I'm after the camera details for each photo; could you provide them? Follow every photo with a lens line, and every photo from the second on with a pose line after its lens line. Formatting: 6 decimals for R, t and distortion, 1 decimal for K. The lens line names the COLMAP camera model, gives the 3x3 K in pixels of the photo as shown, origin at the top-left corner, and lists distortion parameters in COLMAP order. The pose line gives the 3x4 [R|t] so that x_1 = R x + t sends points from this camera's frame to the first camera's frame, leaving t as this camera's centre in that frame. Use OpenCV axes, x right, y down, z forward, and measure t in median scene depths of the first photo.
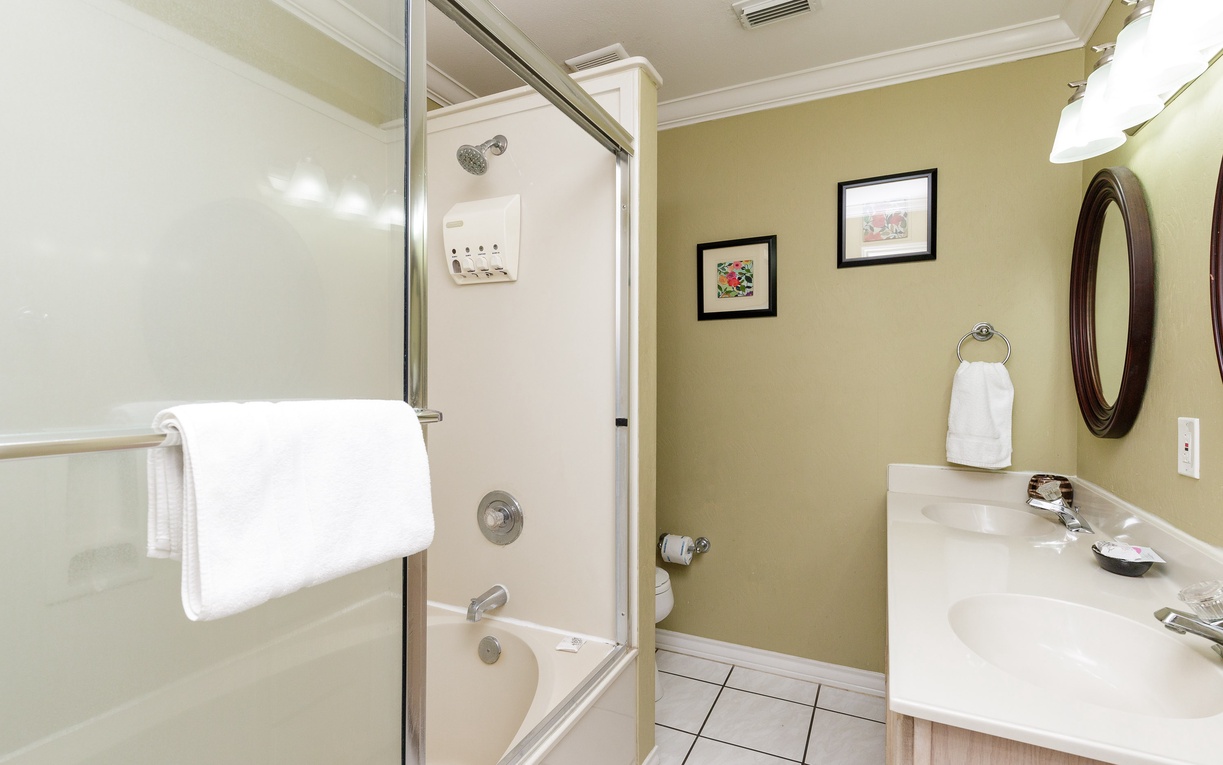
lens RADIAL K [[529.7, 0, 611.5], [0, 529.7, 382.5], [0, 0, 1]] dist [0.000818, 0.000143]
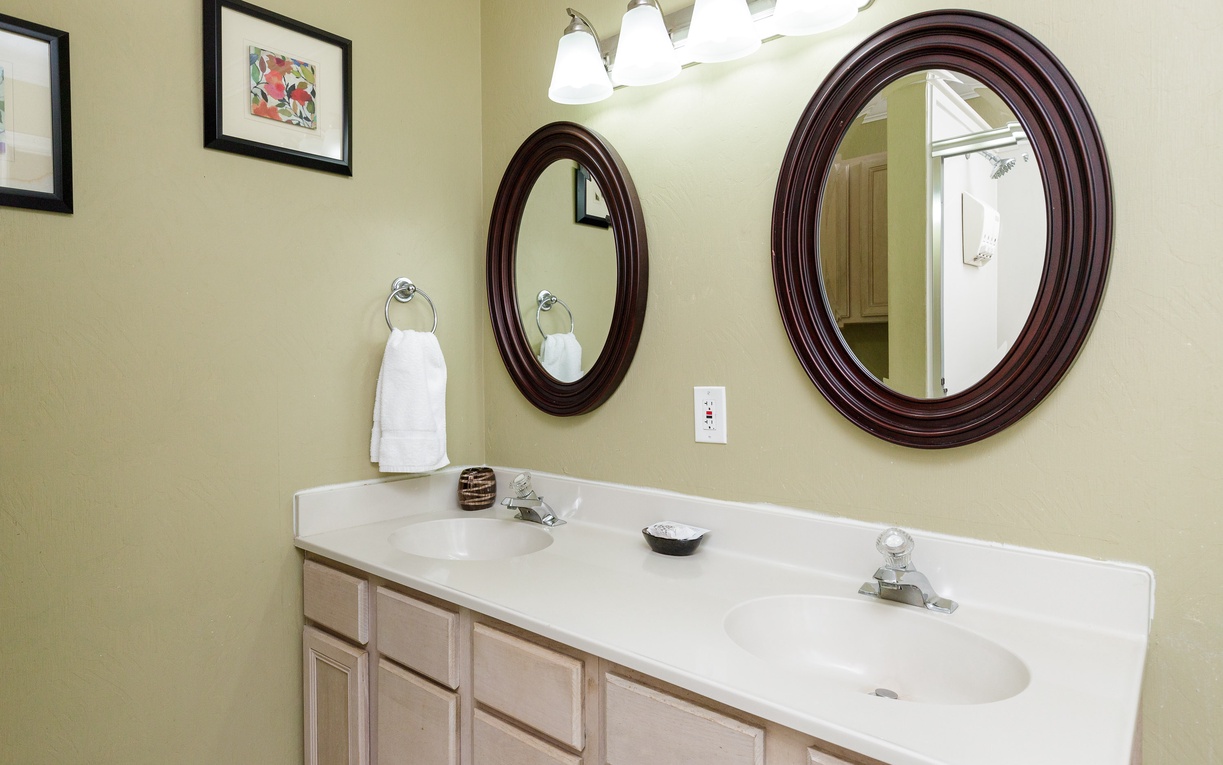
lens RADIAL K [[698.2, 0, 611.0], [0, 698.2, 366.1], [0, 0, 1]] dist [-0.000623, -0.000021]
pose [[0.250535, -0.014900, 0.967993, -0.176295], [0.012842, 0.999845, 0.012067, 0.003102], [-0.968022, 0.009408, 0.250687, 0.478348]]
